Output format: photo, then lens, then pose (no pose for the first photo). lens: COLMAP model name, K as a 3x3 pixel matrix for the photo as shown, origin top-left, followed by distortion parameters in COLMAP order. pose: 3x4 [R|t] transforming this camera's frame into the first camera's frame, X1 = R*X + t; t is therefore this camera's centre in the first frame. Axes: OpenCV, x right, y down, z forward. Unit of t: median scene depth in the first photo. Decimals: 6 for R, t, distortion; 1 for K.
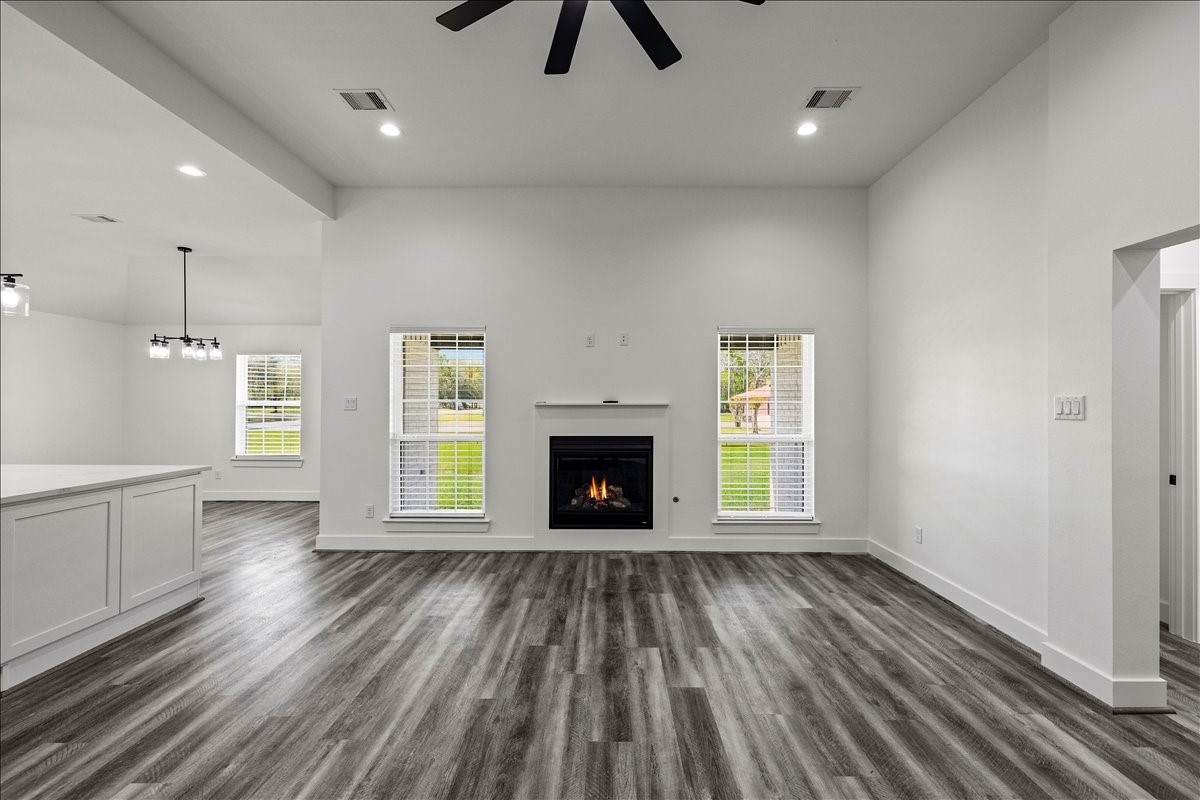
lens RADIAL K [[516.7, 0, 604.4], [0, 516.7, 396.5], [0, 0, 1]] dist [0.001938, 0.000166]
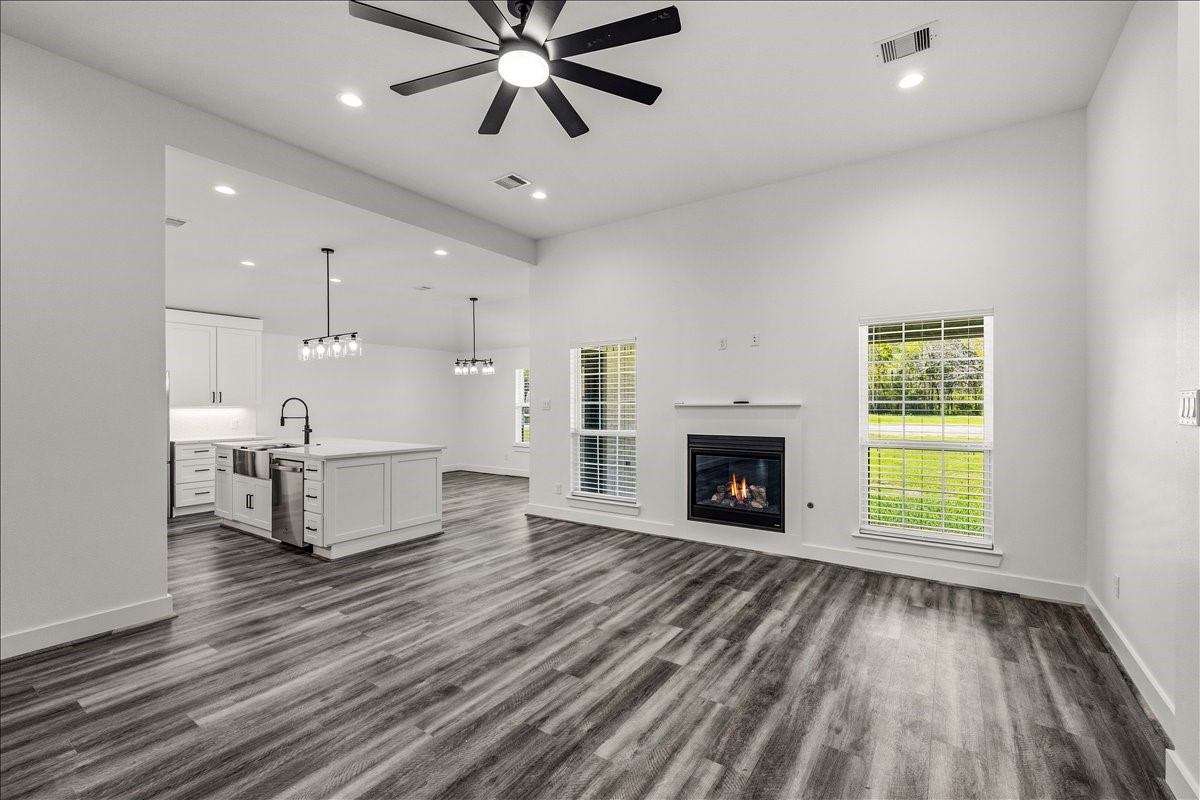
lens RADIAL K [[510.5, 0, 600.0], [0, 510.5, 400.0], [0, 0, 1]] dist [0.001196, 0.000049]
pose [[0.828124, -0.008183, -0.560486, 0.412032], [0.010748, 0.999941, 0.001281, 0.001630], [0.560443, -0.007085, 0.828163, 0.012740]]
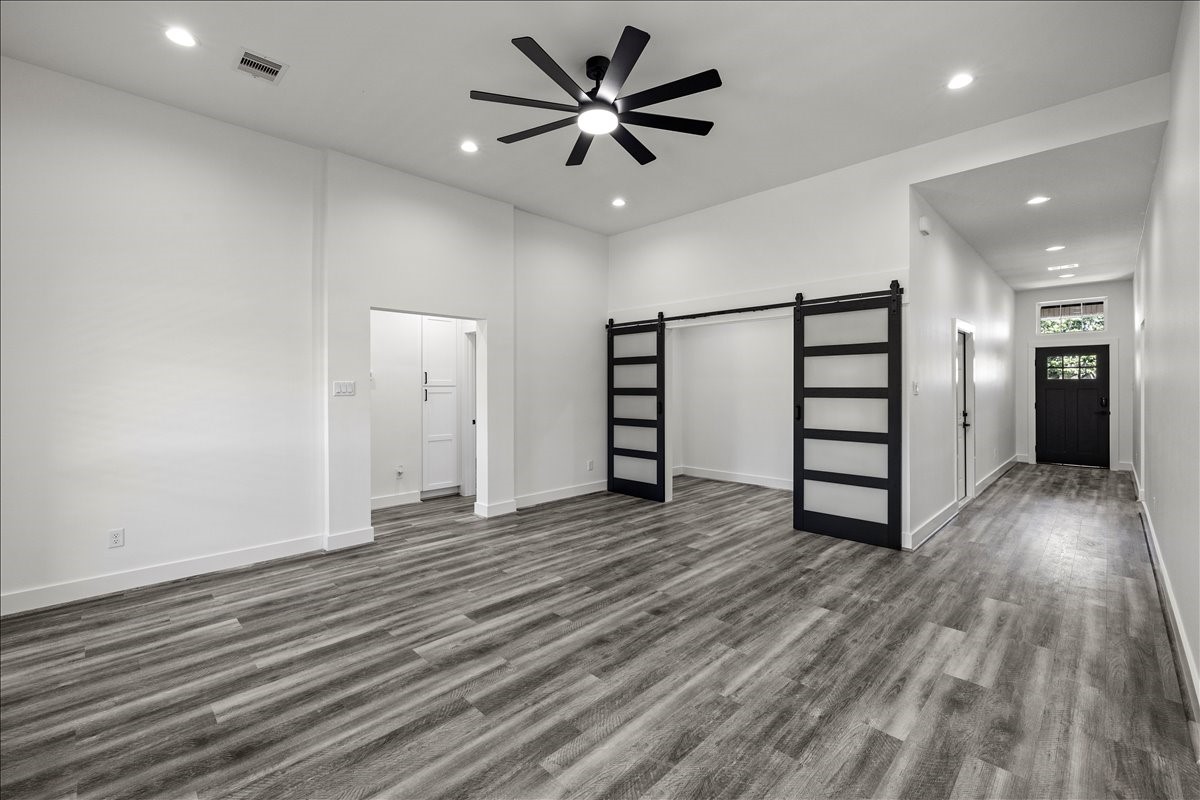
lens RADIAL K [[505.9, 0, 597.6], [0, 505.9, 384.1], [0, 0, 1]] dist [0.001766, 0.000305]
pose [[-0.710722, 0.000107, 0.703473, -0.566031], [-0.008132, 0.999932, -0.008369, 0.008879], [-0.703426, -0.011669, -0.710673, 1.036735]]
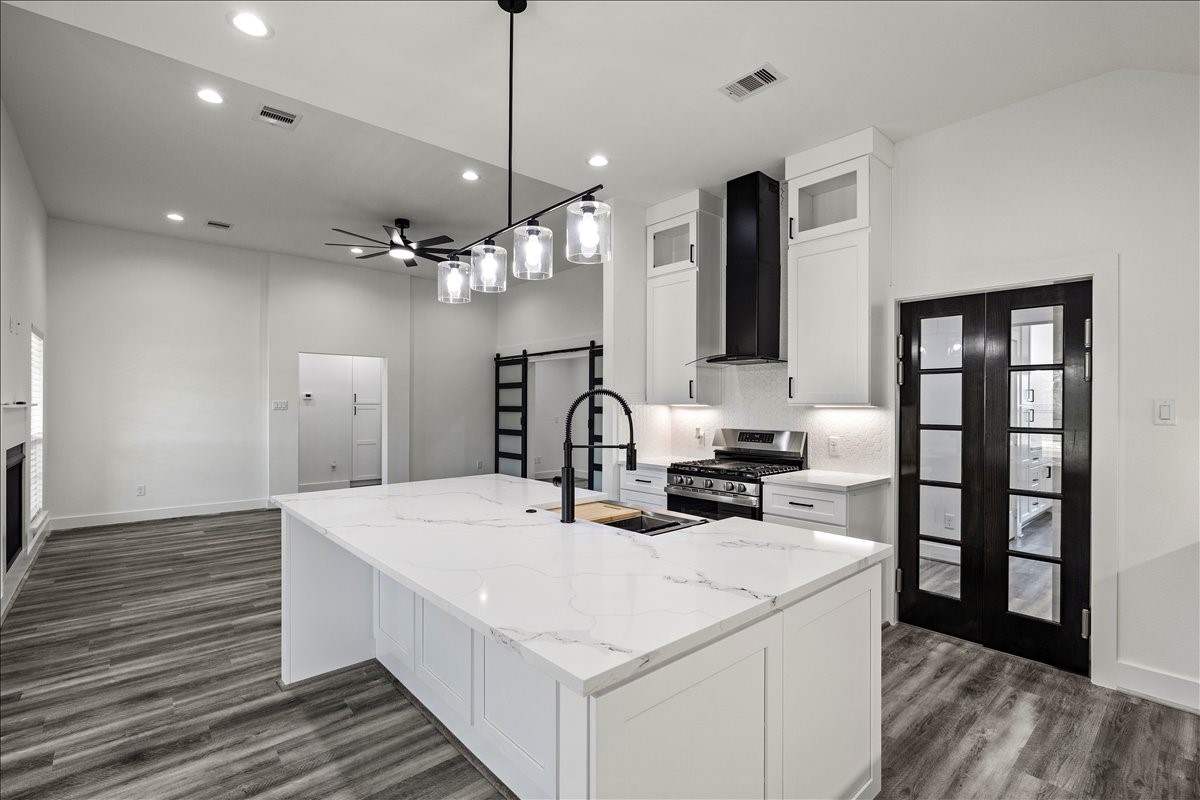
lens RADIAL K [[548.1, 0, 603.4], [0, 548.1, 403.3], [0, 0, 1]] dist [-0.002611, -0.000346]
pose [[-0.669297, -0.004099, 0.742983, -1.481904], [-0.013575, 0.999885, -0.006712, 0.004544], [-0.742871, -0.014579, -0.669276, 1.066698]]
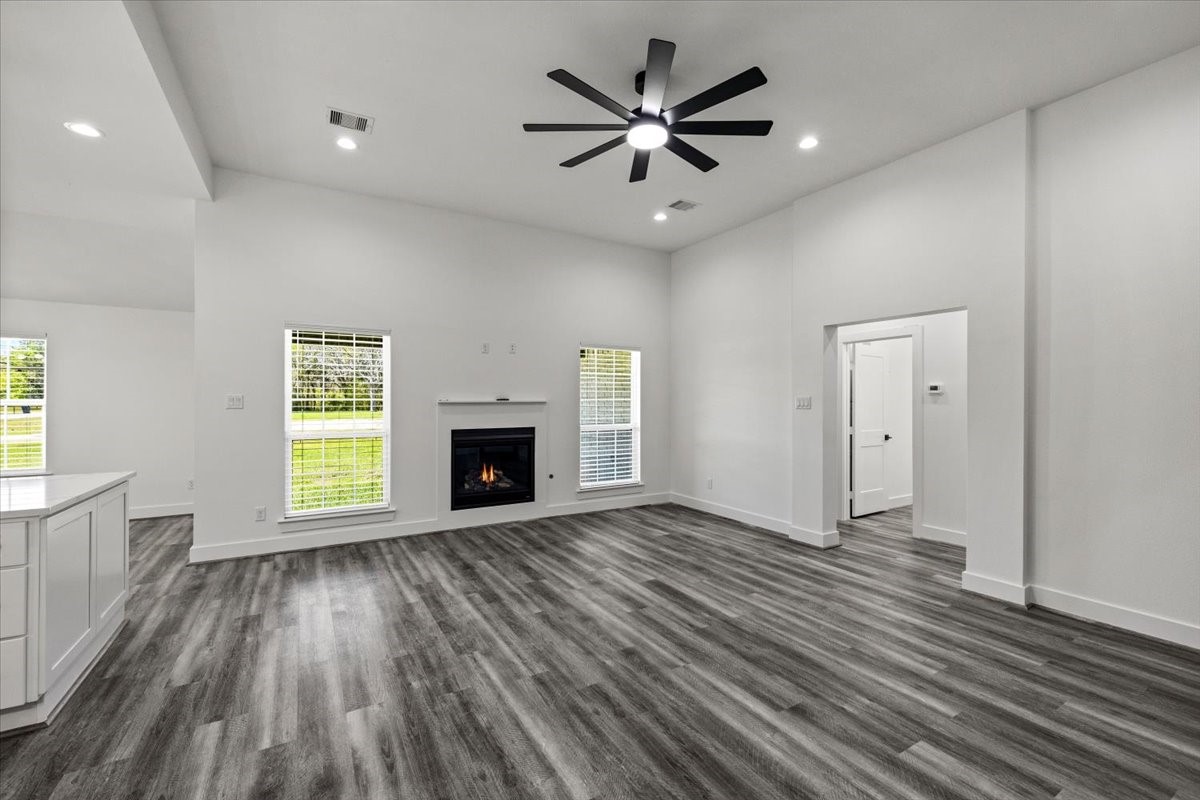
lens RADIAL K [[505.0, 0, 602.1], [0, 505.0, 397.3], [0, 0, 1]] dist [0.000573, 0.000120]
pose [[0.855406, 0.001847, 0.517955, -0.478252], [-0.005236, 0.999973, 0.005082, -0.003109], [-0.517931, -0.007060, 0.855393, -0.154038]]
